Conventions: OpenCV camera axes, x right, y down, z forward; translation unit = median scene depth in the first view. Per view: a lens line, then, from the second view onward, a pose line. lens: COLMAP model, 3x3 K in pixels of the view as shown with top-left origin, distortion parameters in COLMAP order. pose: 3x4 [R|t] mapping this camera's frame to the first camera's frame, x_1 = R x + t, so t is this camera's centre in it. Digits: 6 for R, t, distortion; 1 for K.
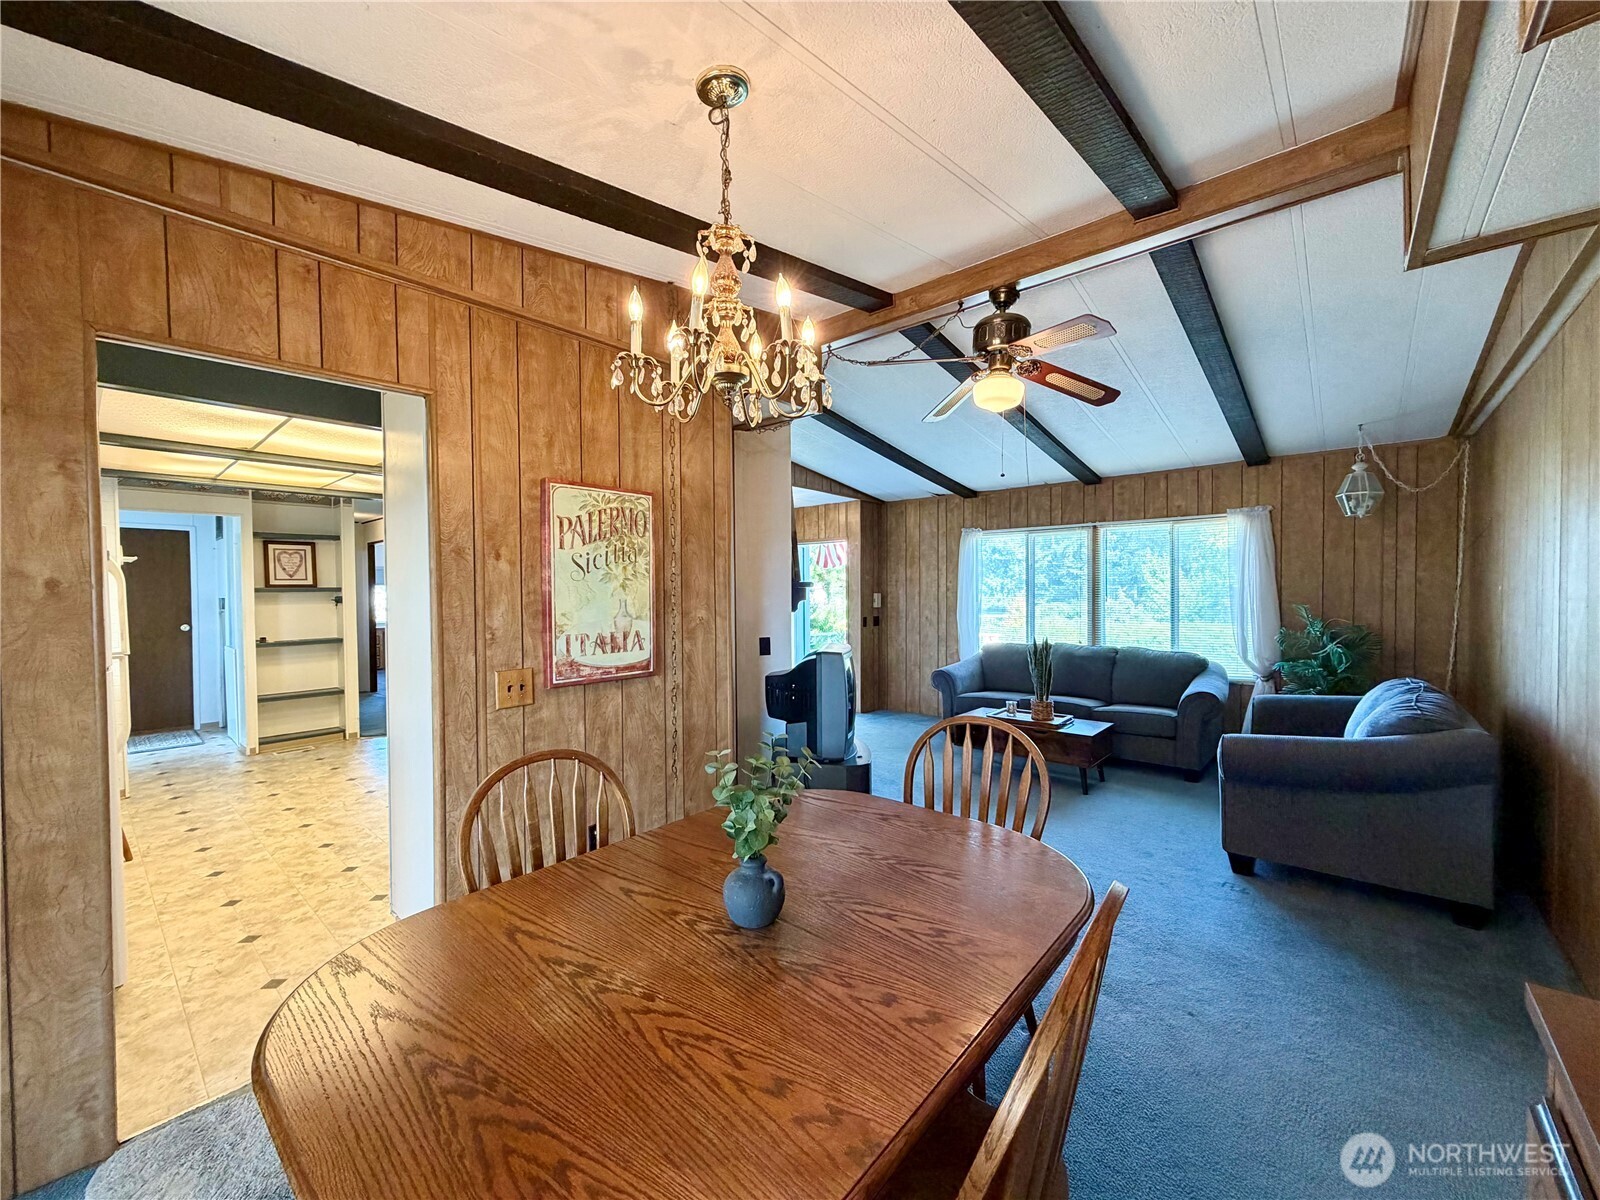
lens RADIAL K [[638.1, 0, 799.4], [0, 638.1, 603.5], [0, 0, 1]] dist [0.000430, 0.000201]
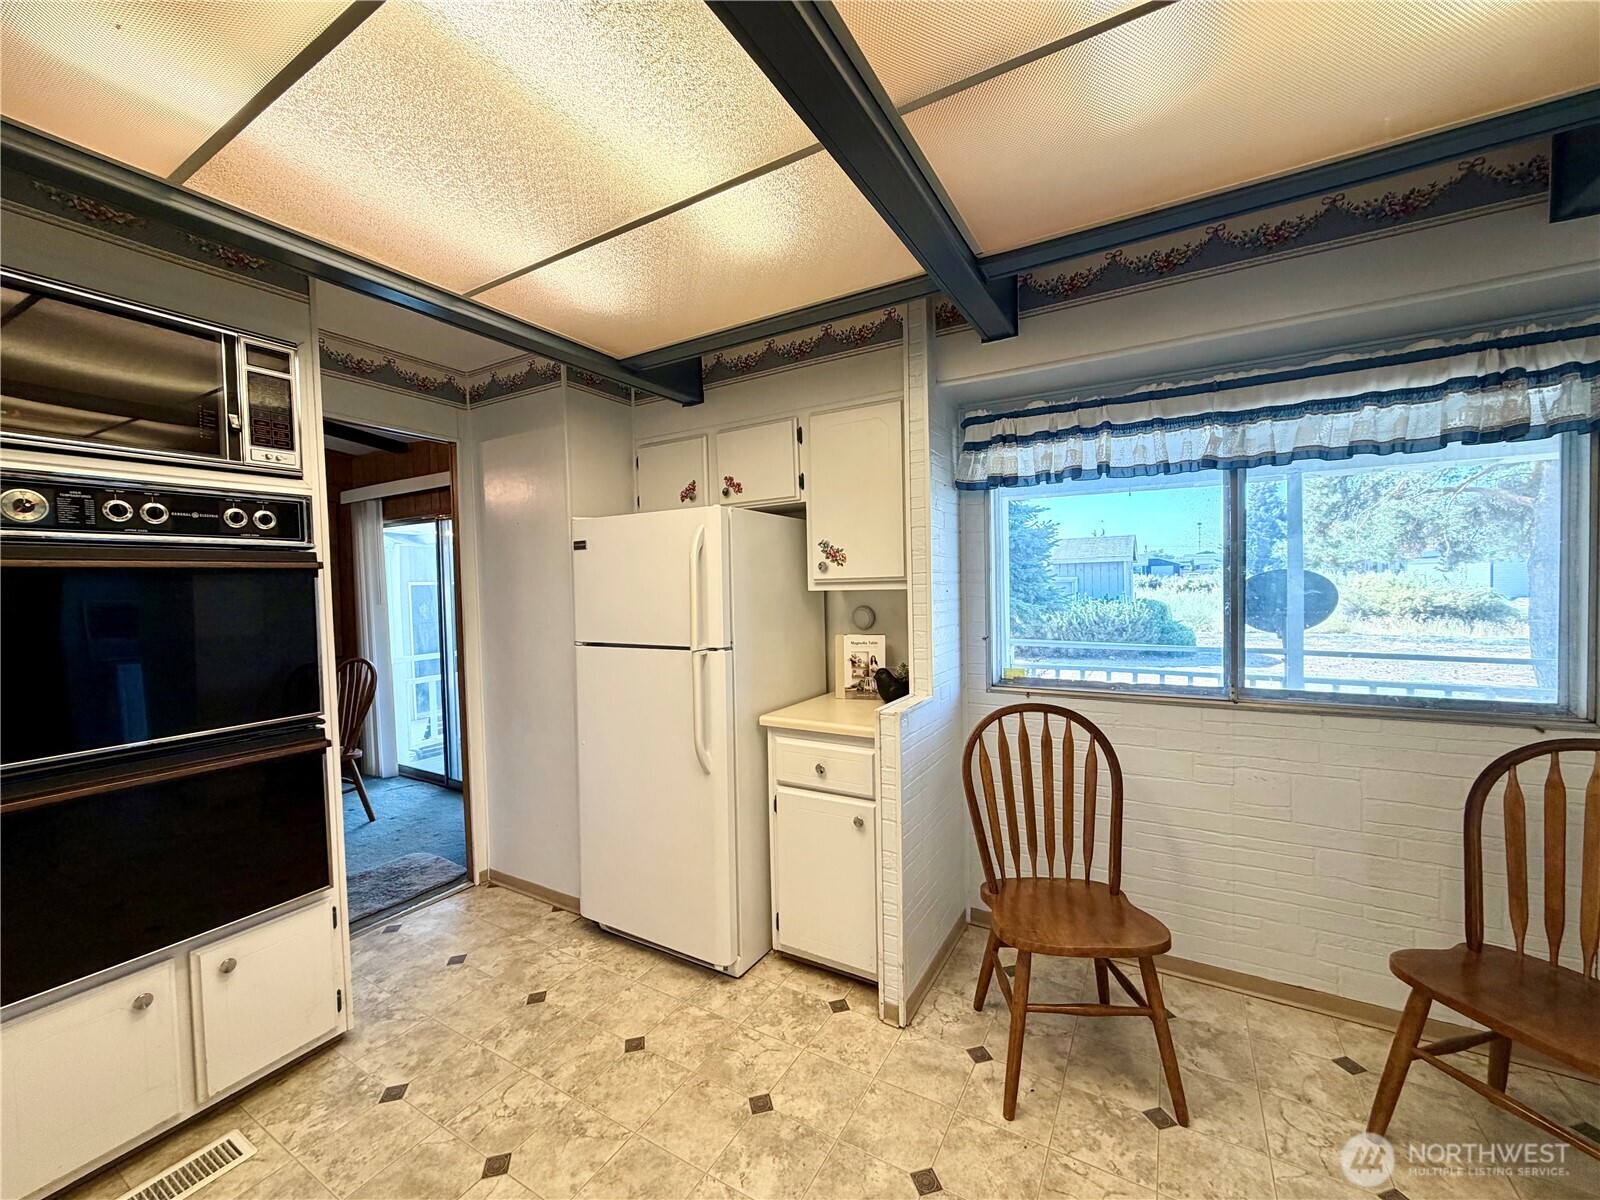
lens RADIAL K [[638.1, 0, 800.2], [0, 638.1, 602.7], [0, 0, 1]] dist [0.000430, 0.000201]
pose [[-0.983494, 0.034917, -0.177541, -0.956205], [0.026903, 0.998516, 0.047348, -0.012215], [0.178931, 0.041790, -0.982974, 1.658288]]
